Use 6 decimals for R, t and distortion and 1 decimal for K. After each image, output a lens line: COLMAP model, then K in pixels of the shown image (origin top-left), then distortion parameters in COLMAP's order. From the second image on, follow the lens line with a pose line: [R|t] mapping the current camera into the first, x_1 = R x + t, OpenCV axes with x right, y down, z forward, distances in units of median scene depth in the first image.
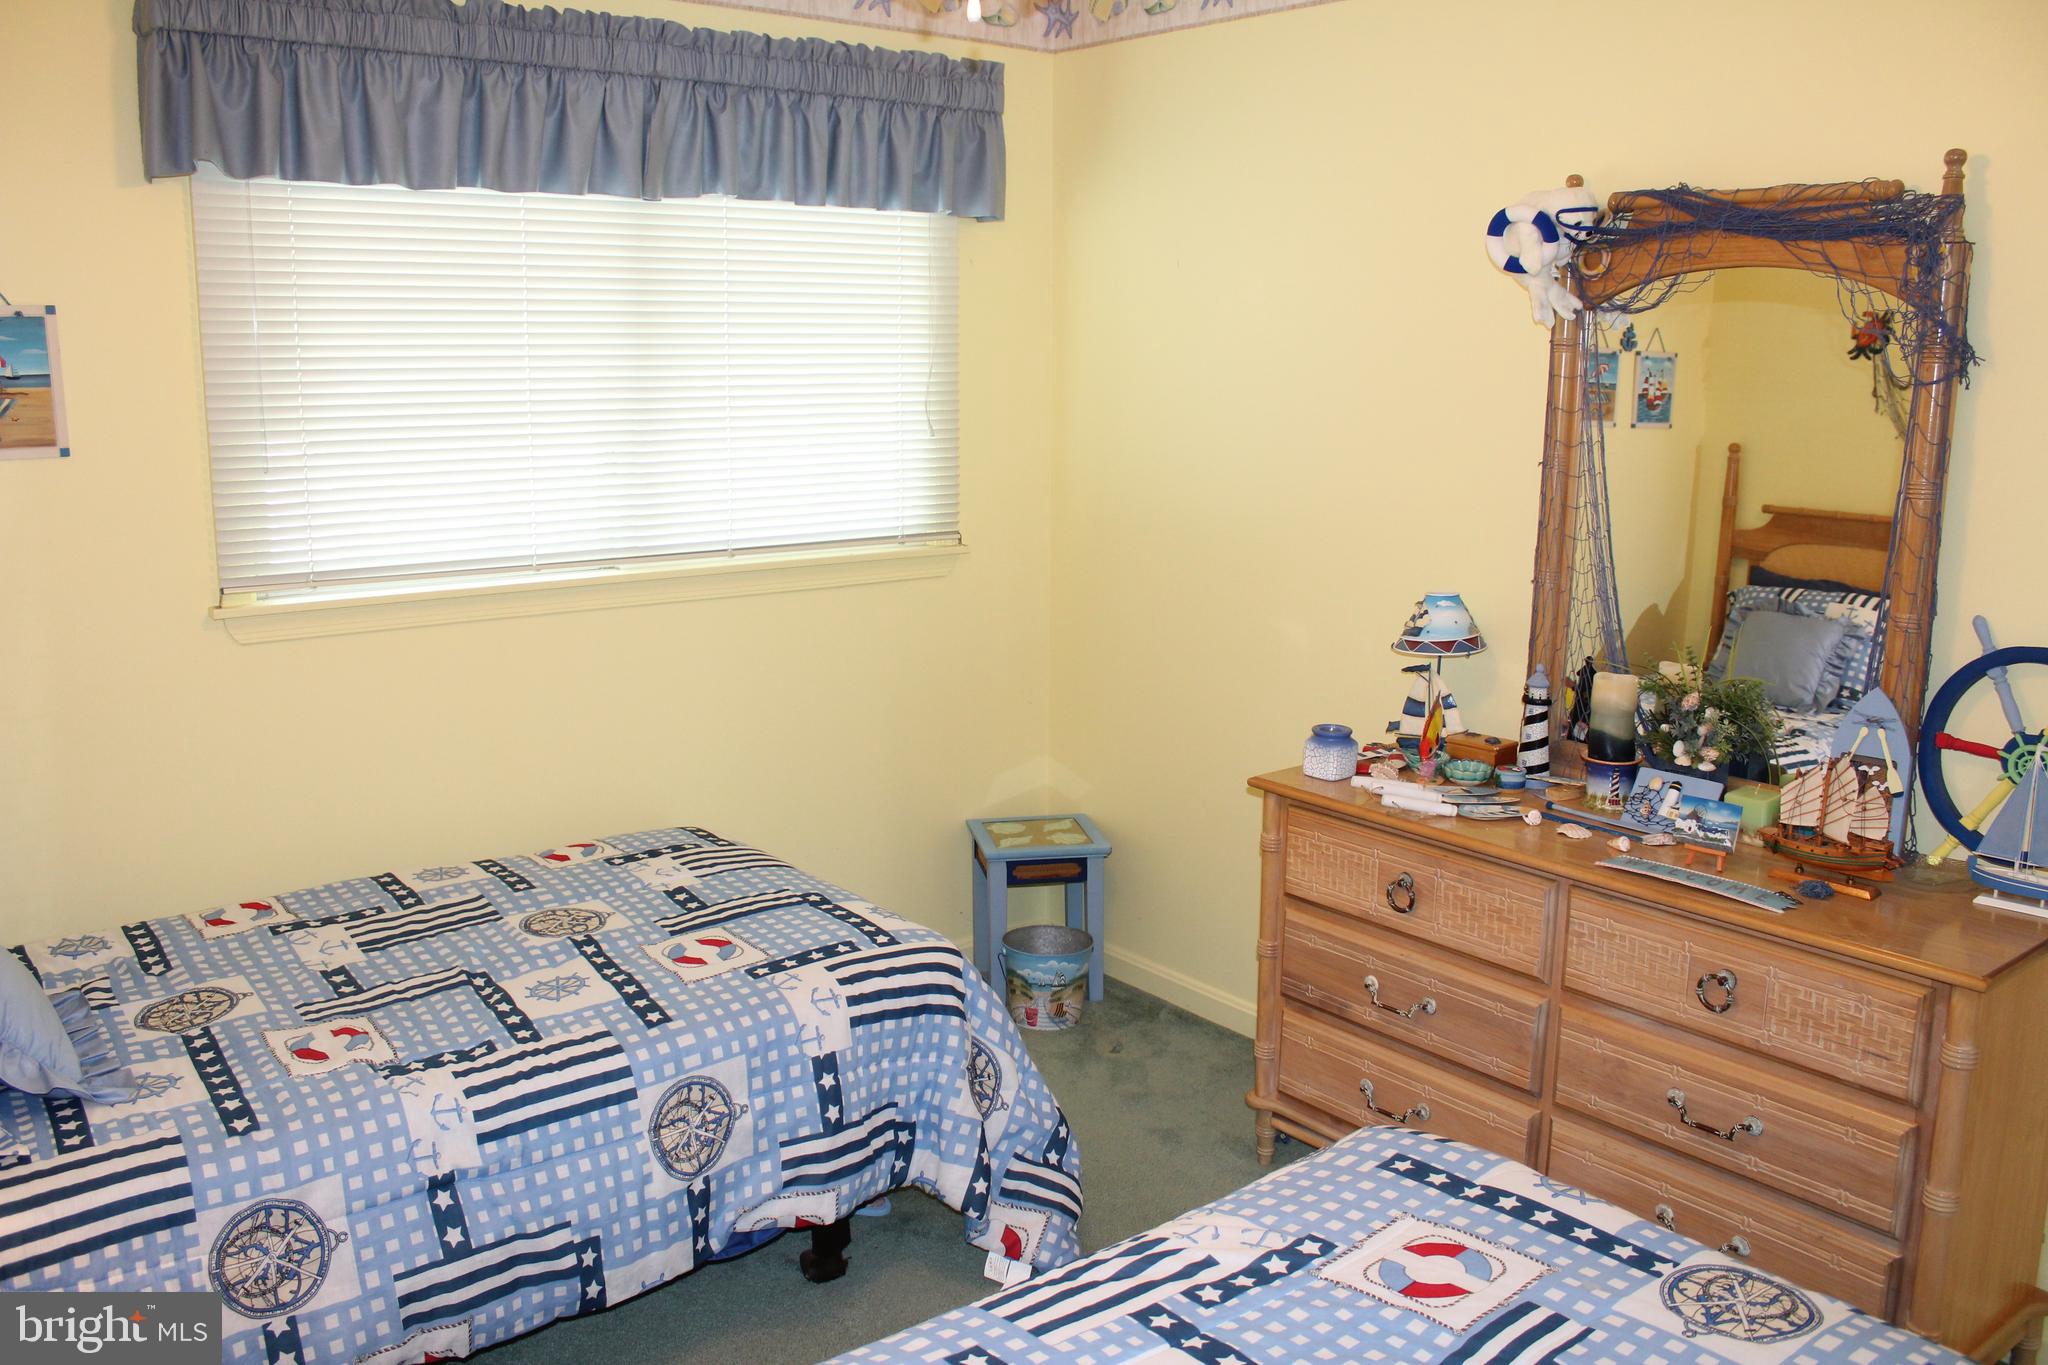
lens RADIAL K [[1693.5, 0, 1035.6], [0, 1693.5, 686.0], [0, 0, 1]] dist [-0.152298, 0.119852]
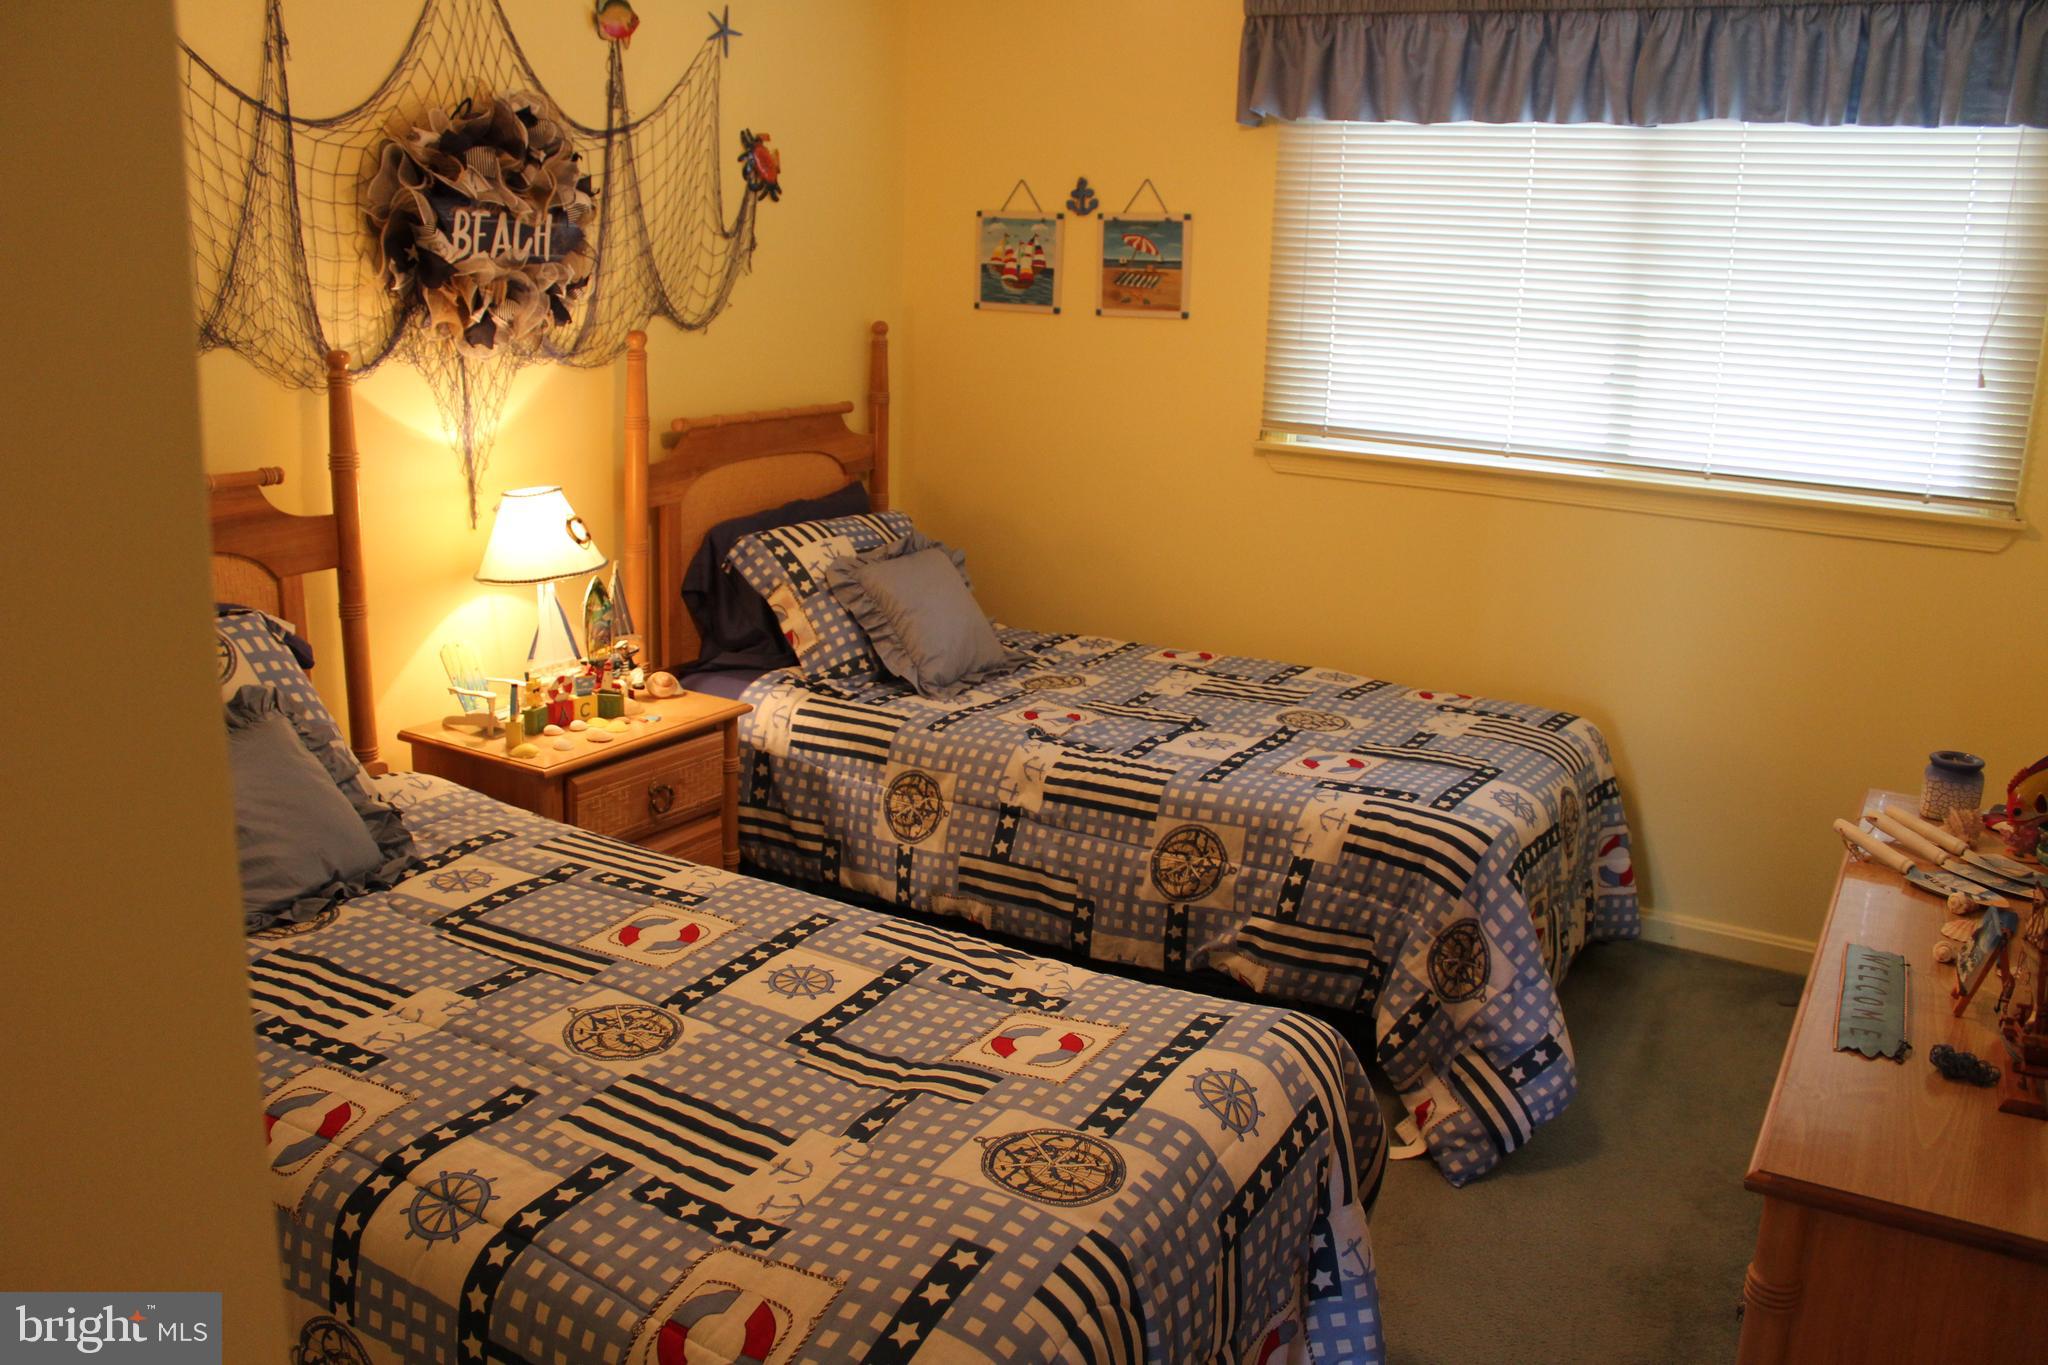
lens RADIAL K [[1693.5, 0, 1033.4], [0, 1693.5, 693.3], [0, 0, 1]] dist [-0.152298, 0.119852]
pose [[0.363537, 0.238374, -0.900566, 0.797036], [-0.215419, 0.962018, 0.167680, -0.043613], [0.906331, 0.133041, 0.401080, 0.333963]]
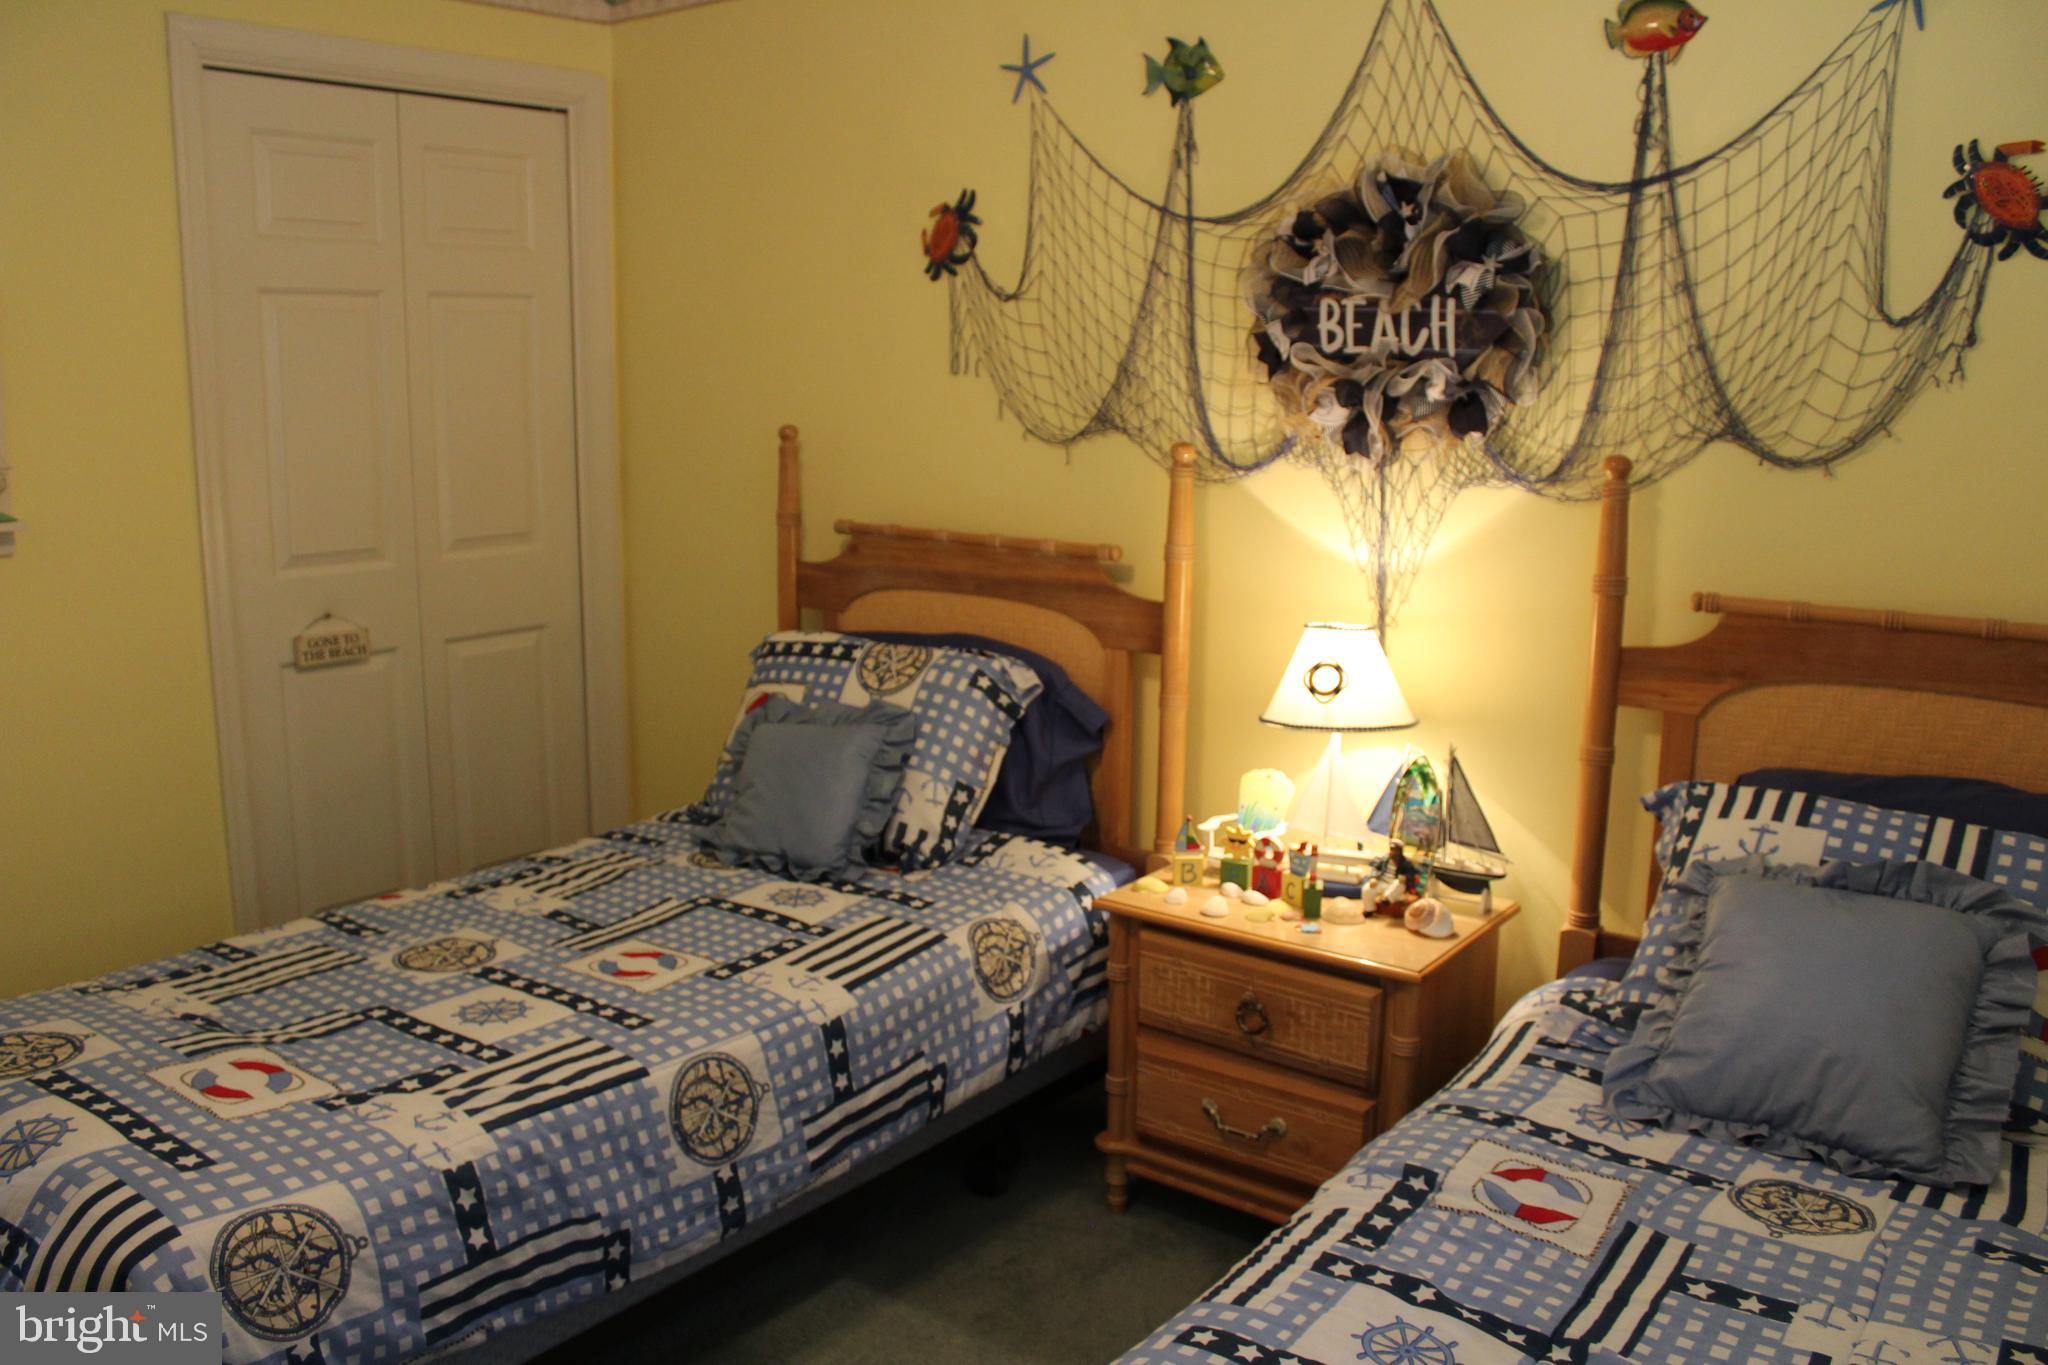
lens RADIAL K [[1693.5, 0, 1010.6], [0, 1693.5, 678.3], [0, 0, 1]] dist [-0.152298, 0.119852]
pose [[-0.971764, 0.028852, -0.234184, -0.012024], [-0.061272, 0.927593, 0.368534, -0.236857], [0.227860, 0.372477, -0.899634, 1.343645]]
